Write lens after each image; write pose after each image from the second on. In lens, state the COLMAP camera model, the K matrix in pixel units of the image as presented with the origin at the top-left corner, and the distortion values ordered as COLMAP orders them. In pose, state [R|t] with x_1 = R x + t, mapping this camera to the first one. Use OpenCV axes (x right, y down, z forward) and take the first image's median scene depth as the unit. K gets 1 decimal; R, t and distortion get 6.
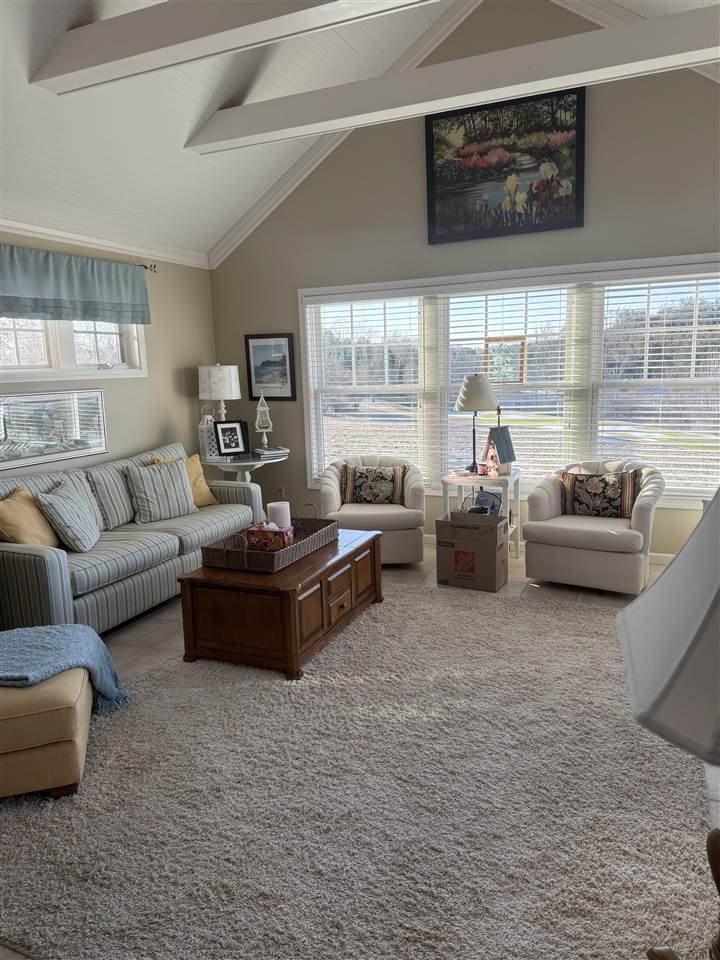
lens RADIAL K [[691.9, 0, 341.4], [0, 691.9, 482.4], [0, 0, 1]] dist [0.138899, -0.219114]
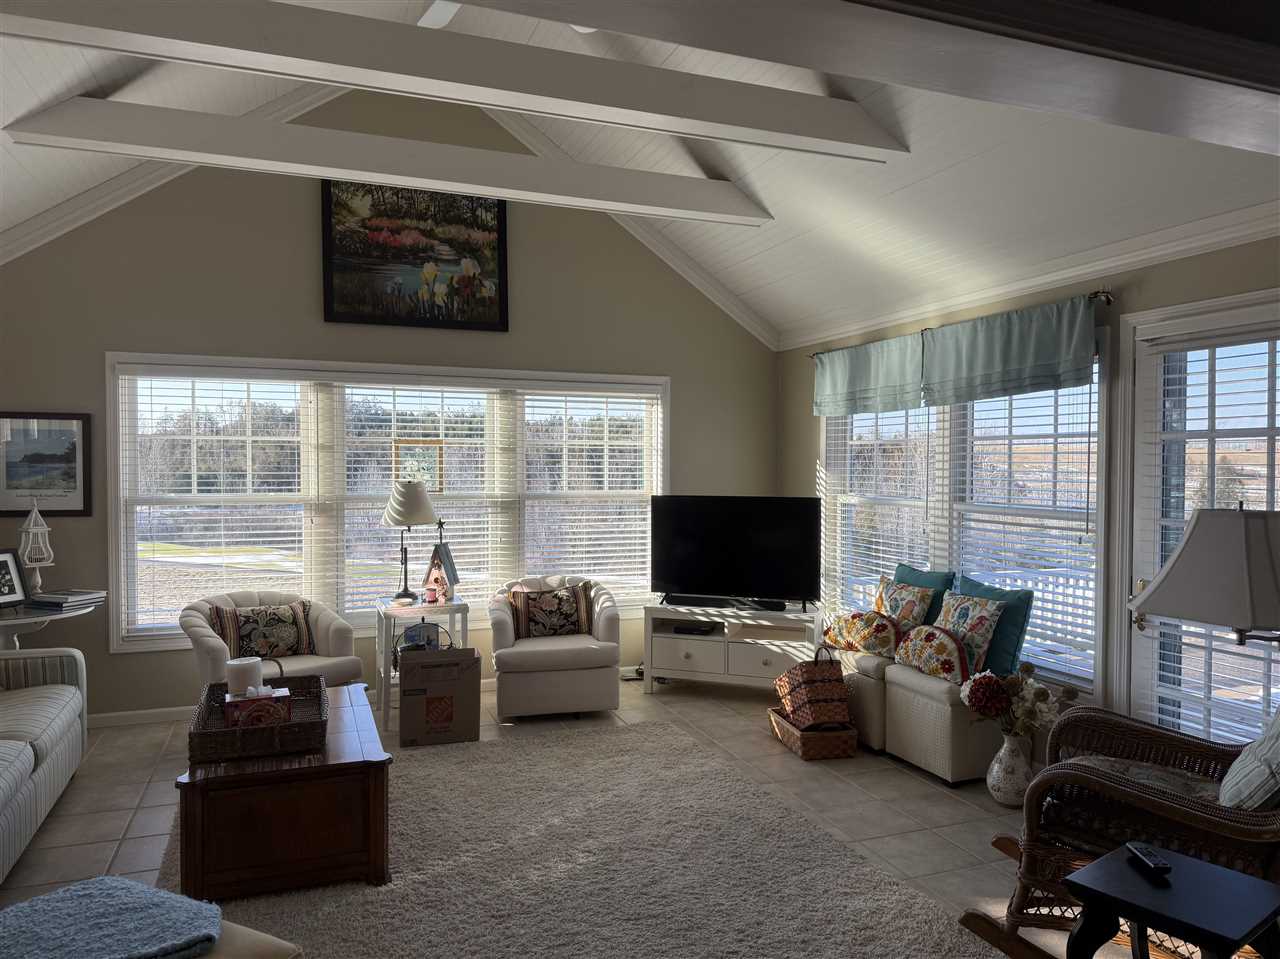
lens RADIAL K [[922.5, 0, 667.6], [0, 922.5, 481.7], [0, 0, 1]] dist [0.138899, -0.219114]
pose [[0.687241, 0.015816, 0.726257, -0.405598], [0.094663, 0.989288, -0.111122, -0.002623], [-0.720235, 0.145117, 0.678382, 0.023913]]
